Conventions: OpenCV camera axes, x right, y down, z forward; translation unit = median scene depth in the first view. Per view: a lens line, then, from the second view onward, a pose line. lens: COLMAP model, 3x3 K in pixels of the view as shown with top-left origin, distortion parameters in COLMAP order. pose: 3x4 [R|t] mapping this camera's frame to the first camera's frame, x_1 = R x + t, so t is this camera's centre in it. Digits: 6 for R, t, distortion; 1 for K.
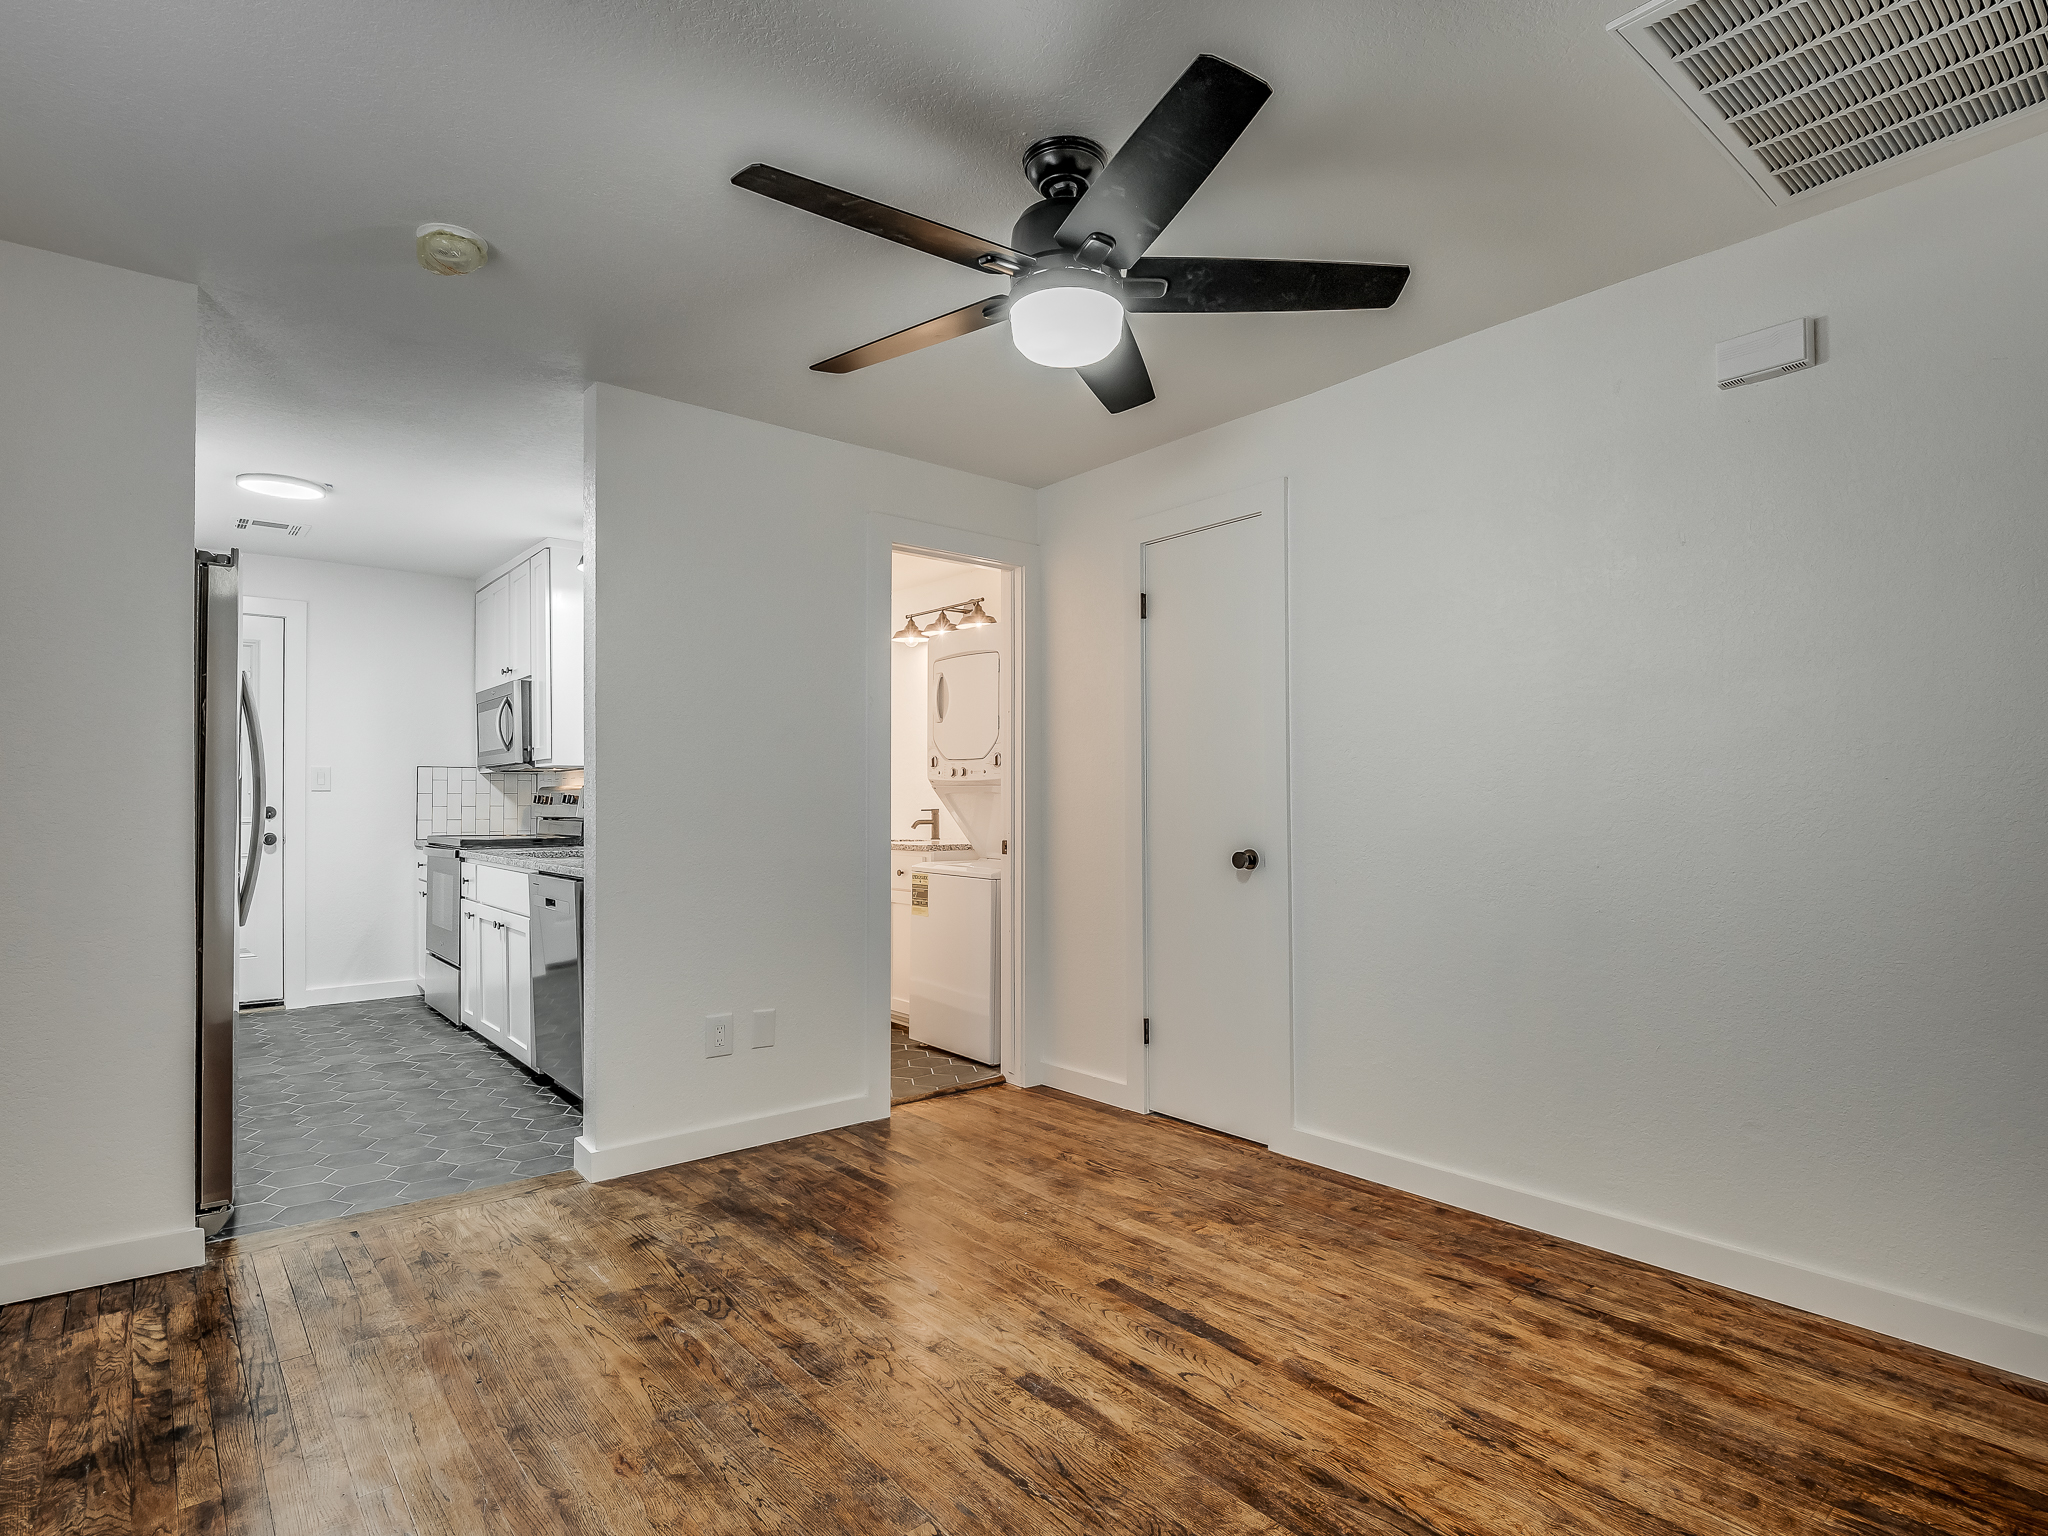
lens RADIAL K [[1065.6, 0, 1014.2], [0, 1065.6, 780.0], [0, 0, 1]] dist [-0.000232, -0.000168]
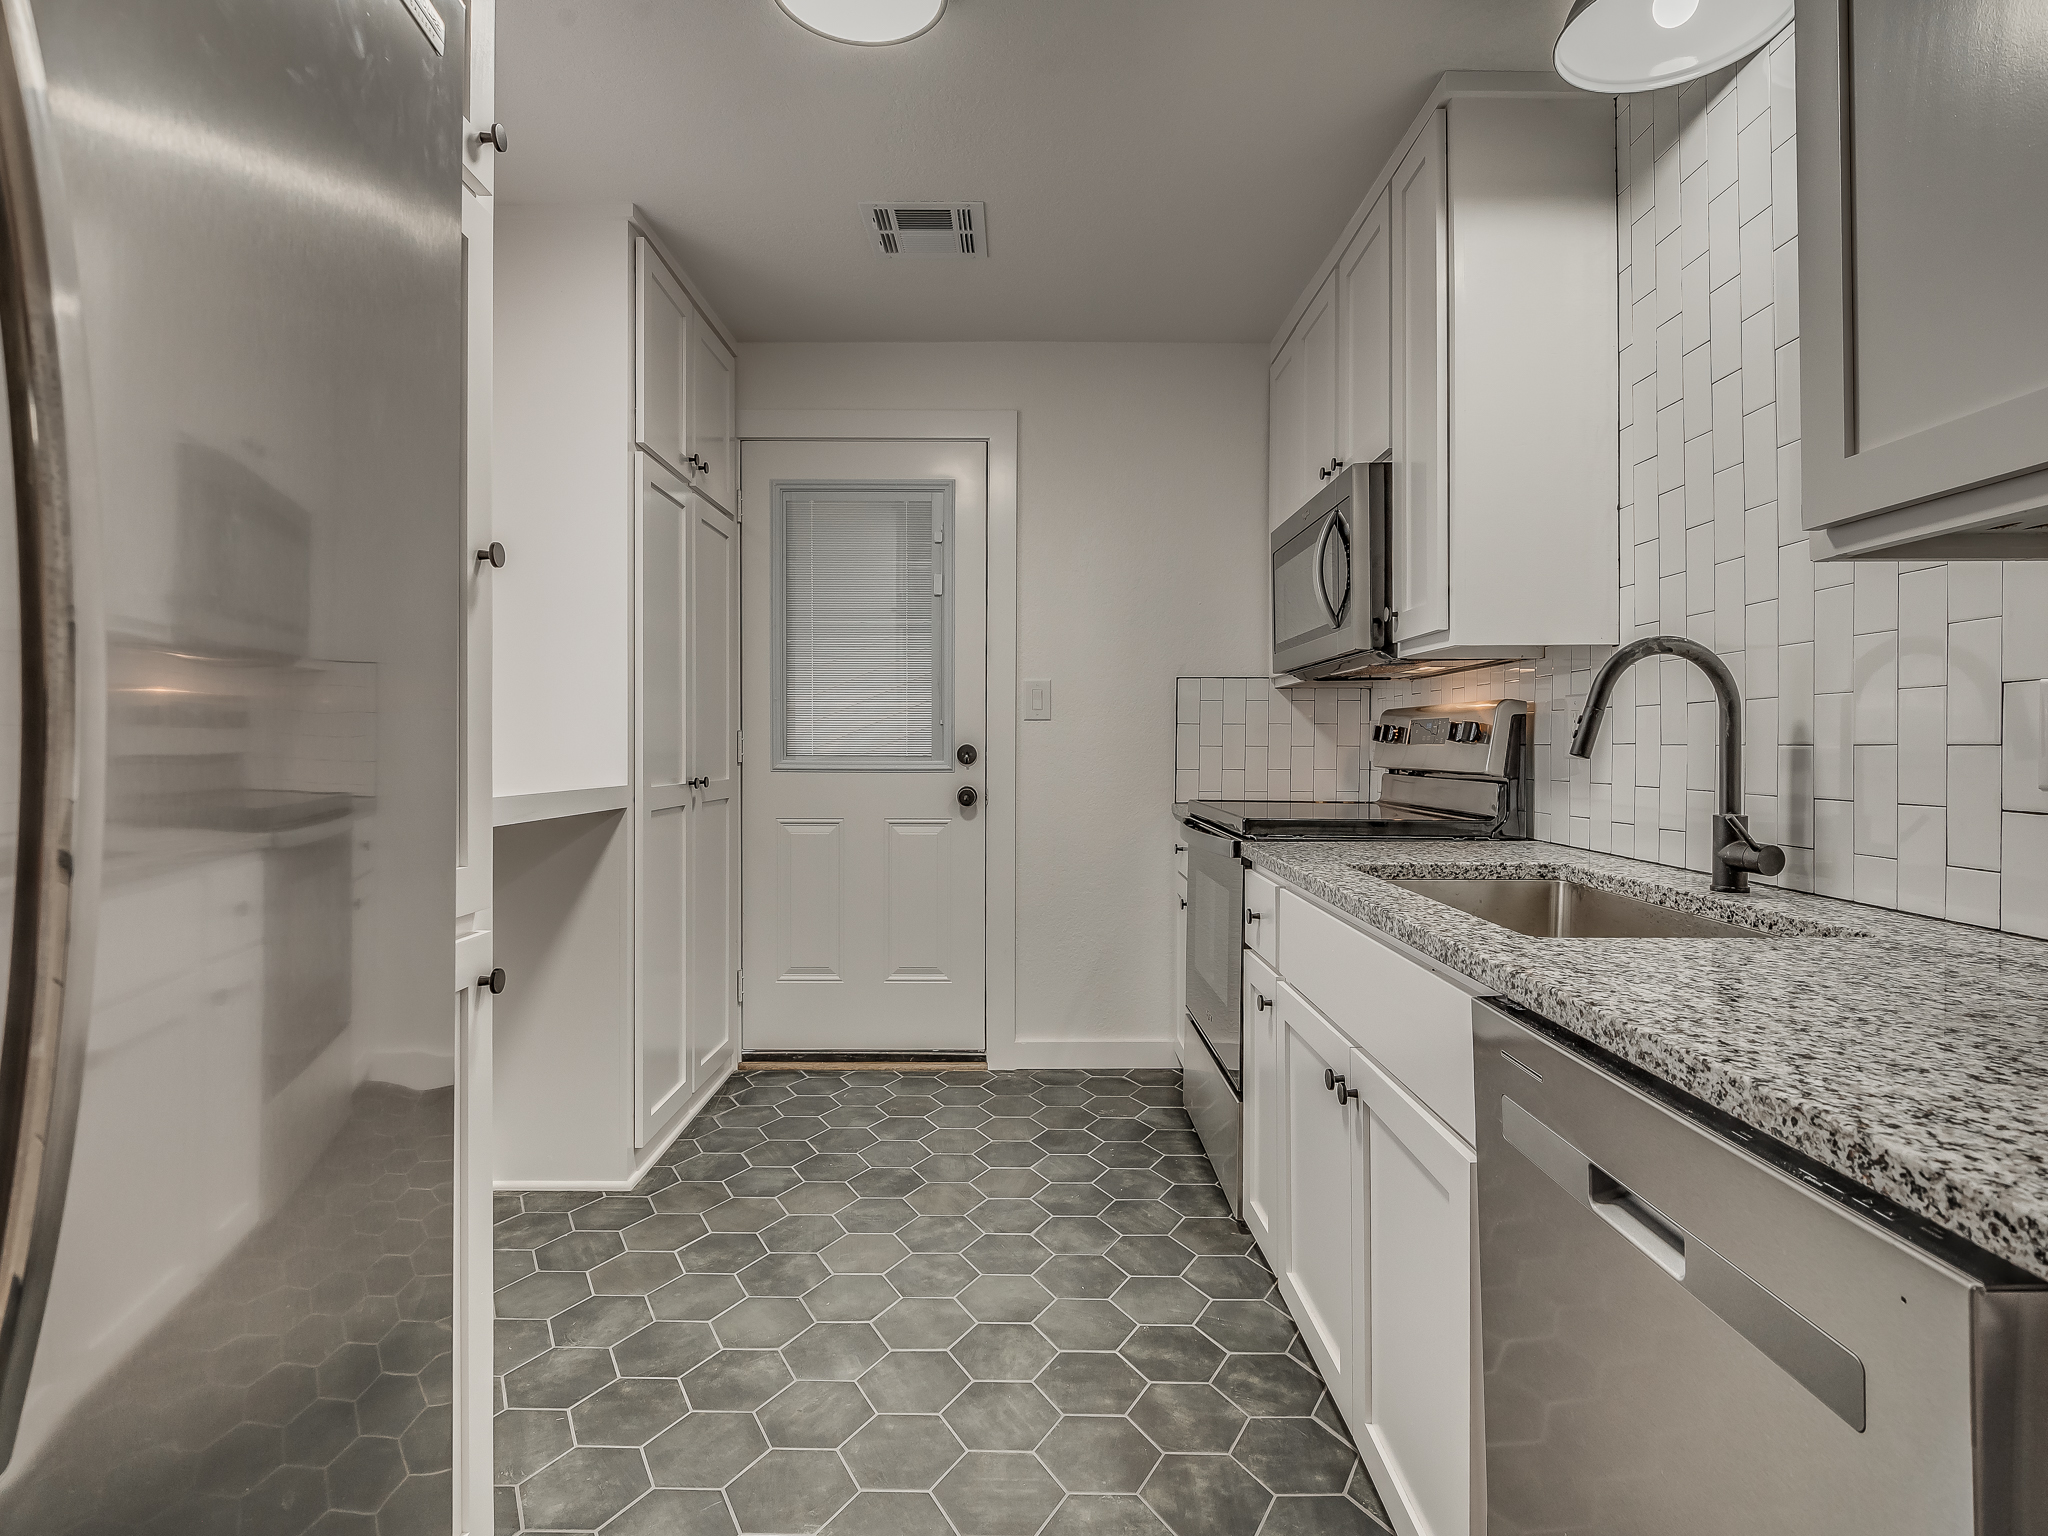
lens RADIAL K [[1065.6, 0, 1014.2], [0, 1065.6, 780.0], [0, 0, 1]] dist [-0.000232, -0.000168]
pose [[0.771002, 0.027803, -0.636226, -0.279204], [0.005608, 0.998711, 0.050439, 0.014614], [0.636809, -0.042456, 0.769852, 0.536035]]
